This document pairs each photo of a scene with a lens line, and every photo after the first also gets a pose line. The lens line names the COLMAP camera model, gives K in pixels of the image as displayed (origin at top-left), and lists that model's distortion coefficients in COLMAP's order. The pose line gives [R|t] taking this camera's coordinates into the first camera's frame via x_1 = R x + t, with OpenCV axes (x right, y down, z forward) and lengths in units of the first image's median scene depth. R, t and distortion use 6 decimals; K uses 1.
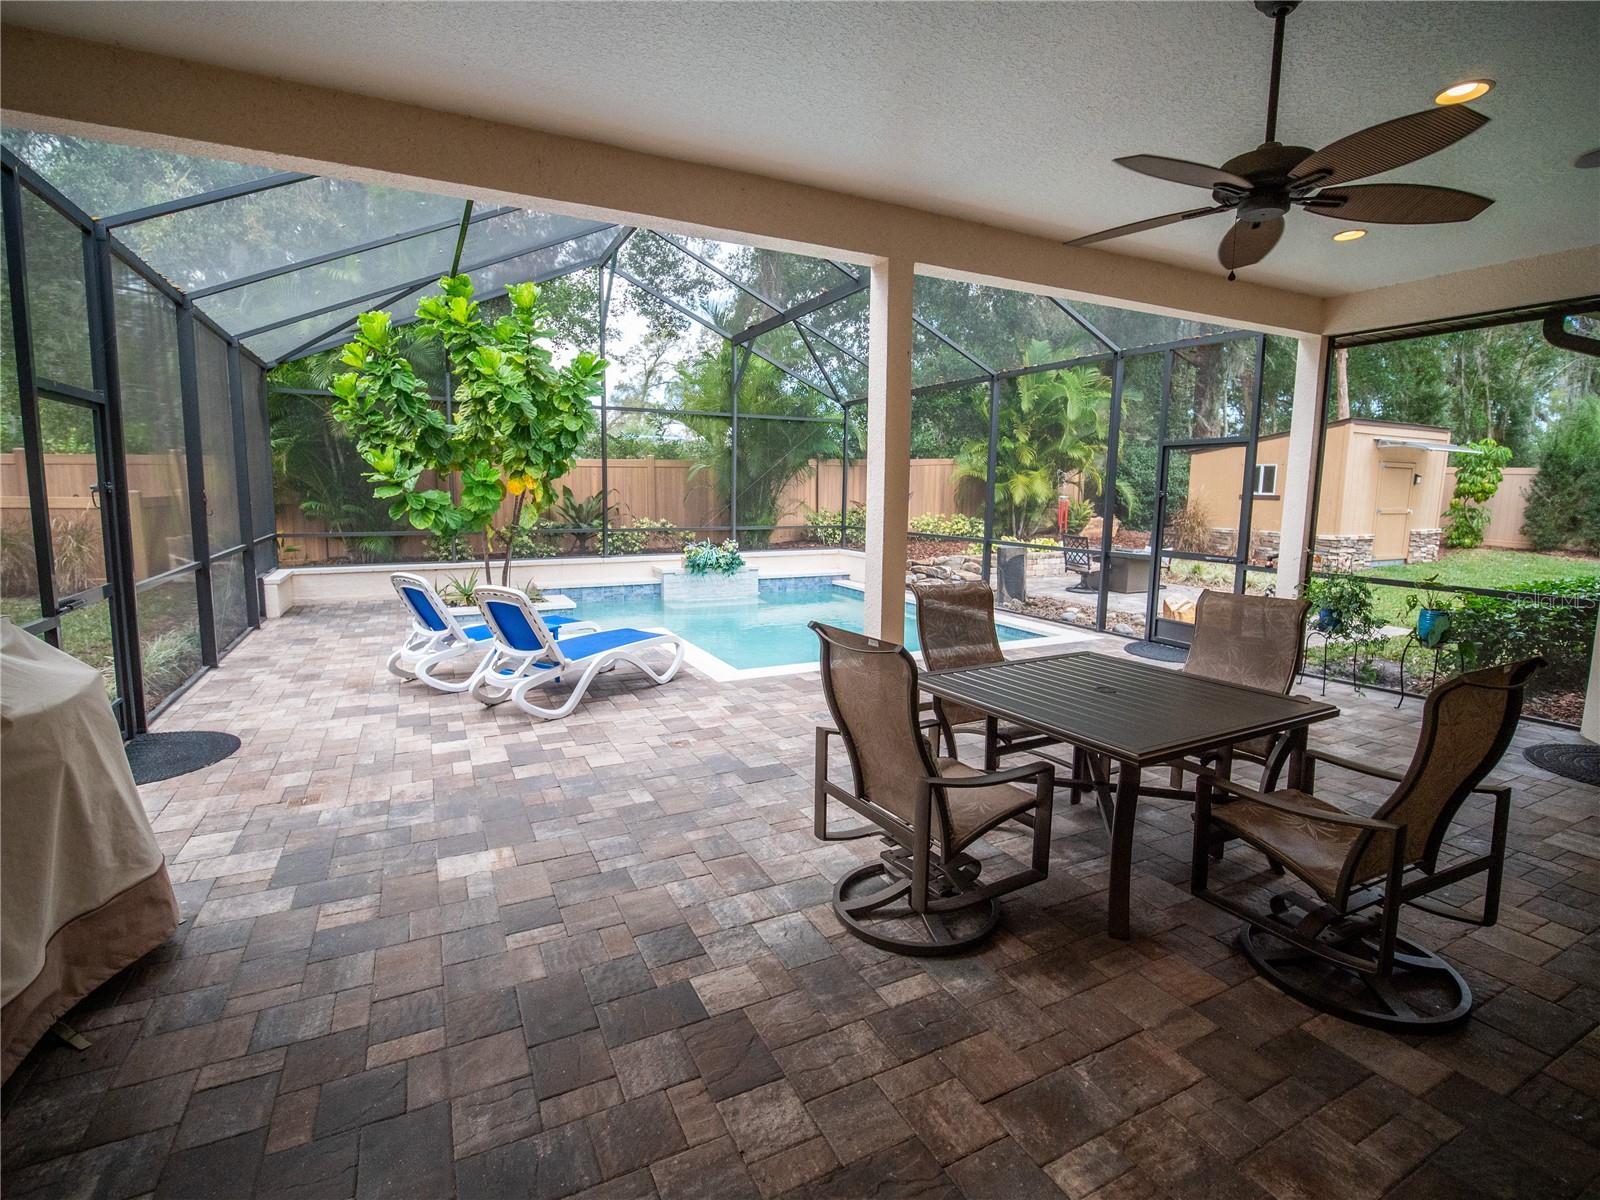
lens RADIAL K [[733.6, 0, 793.9], [0, 733.6, 585.2], [0, 0, 1]] dist [-0.018281, -0.000346]
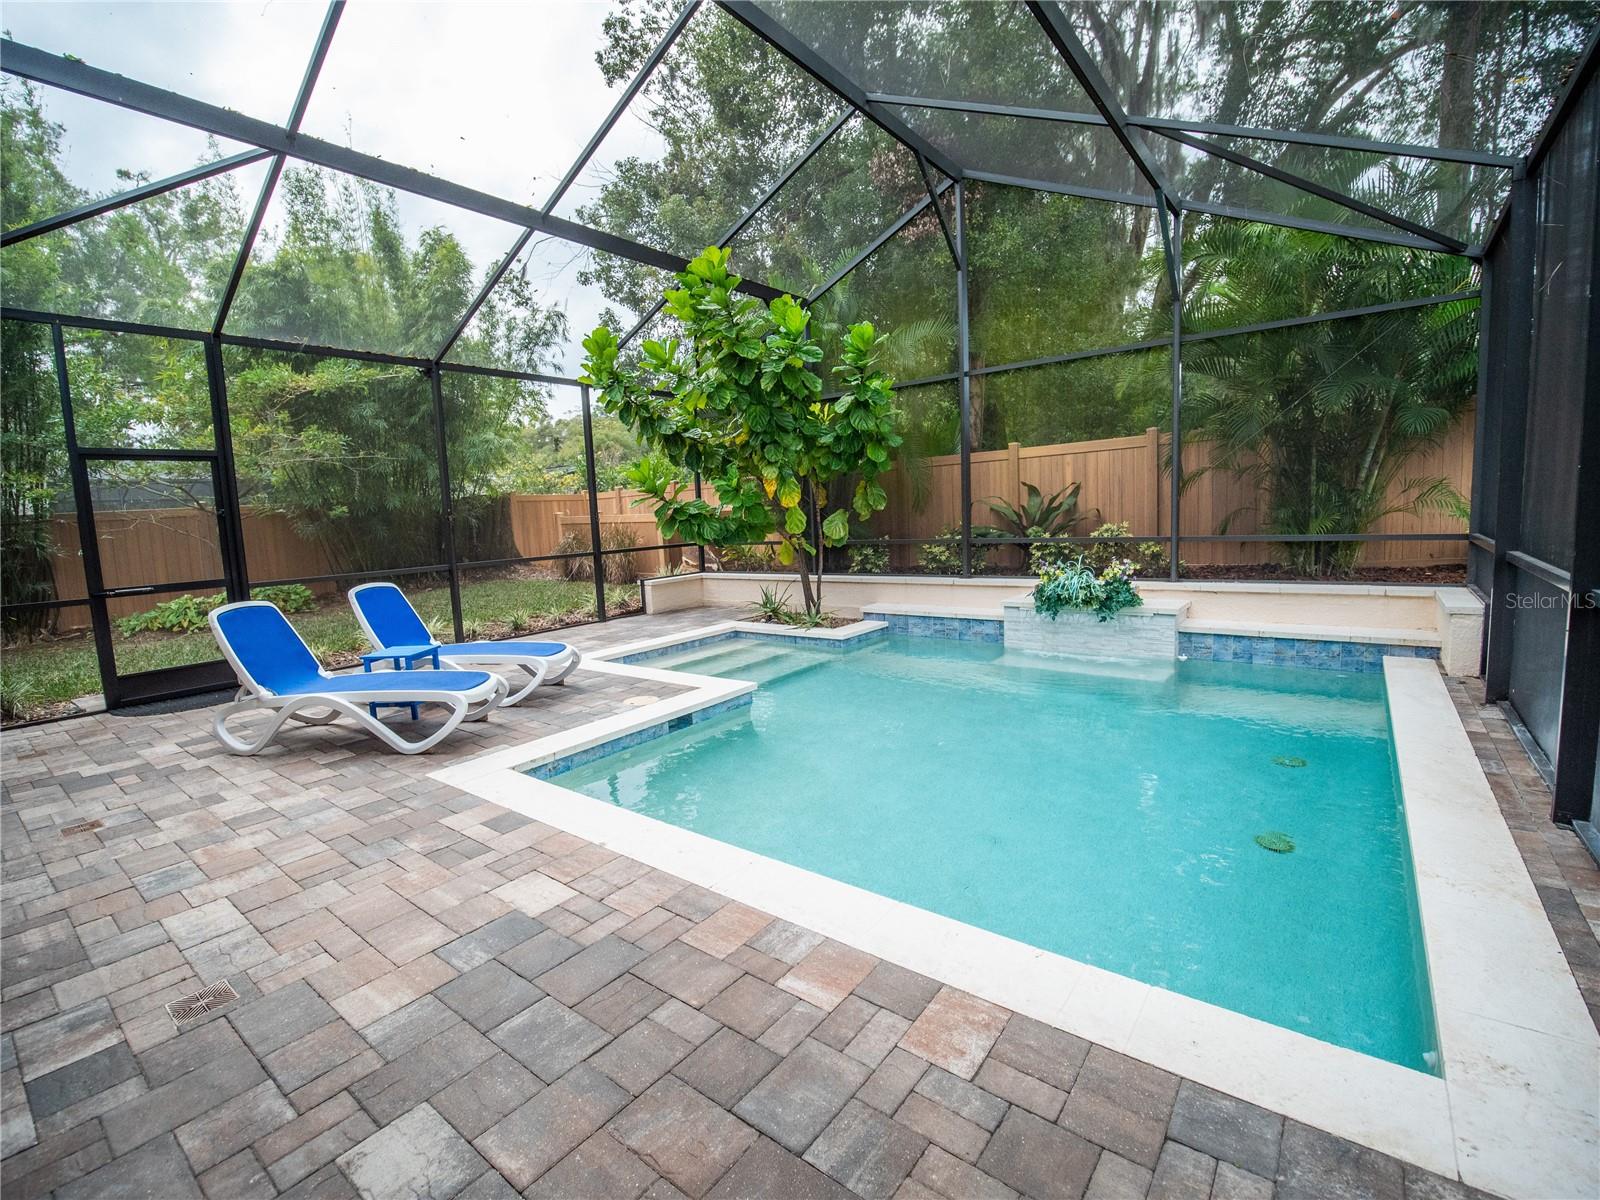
lens RADIAL K [[728.6, 0, 791.4], [0, 728.6, 580.9], [0, 0, 1]] dist [-0.013027, -0.000713]
pose [[0.427466, 0.057575, -0.902196, 0.402387], [-0.067588, 0.997212, 0.031615, -0.056477], [0.901501, 0.047463, 0.430166, 0.646780]]
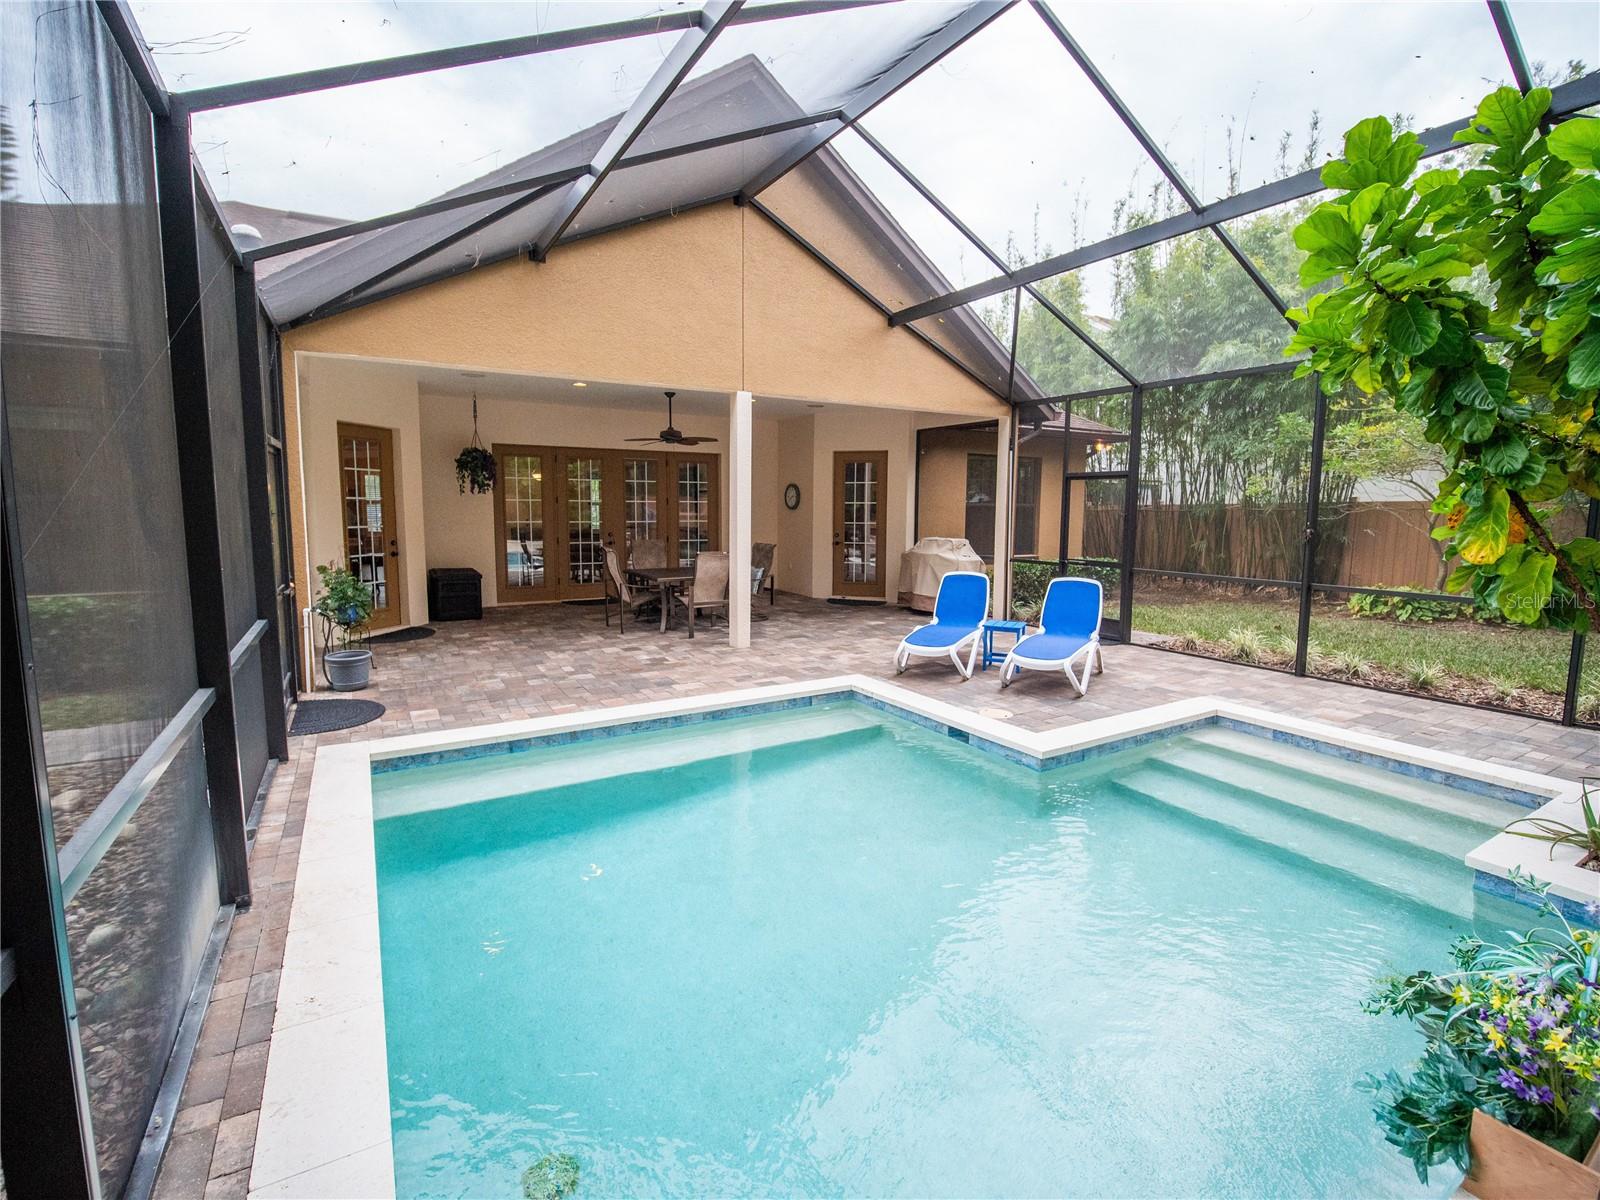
lens RADIAL K [[733.6, 0, 793.9], [0, 733.6, 585.2], [0, 0, 1]] dist [-0.018281, -0.000346]
pose [[-0.997601, -0.010003, -0.068495, 0.057398], [-0.025961, 0.971344, 0.236254, -0.186367], [0.064169, 0.237466, -0.969274, 1.361505]]
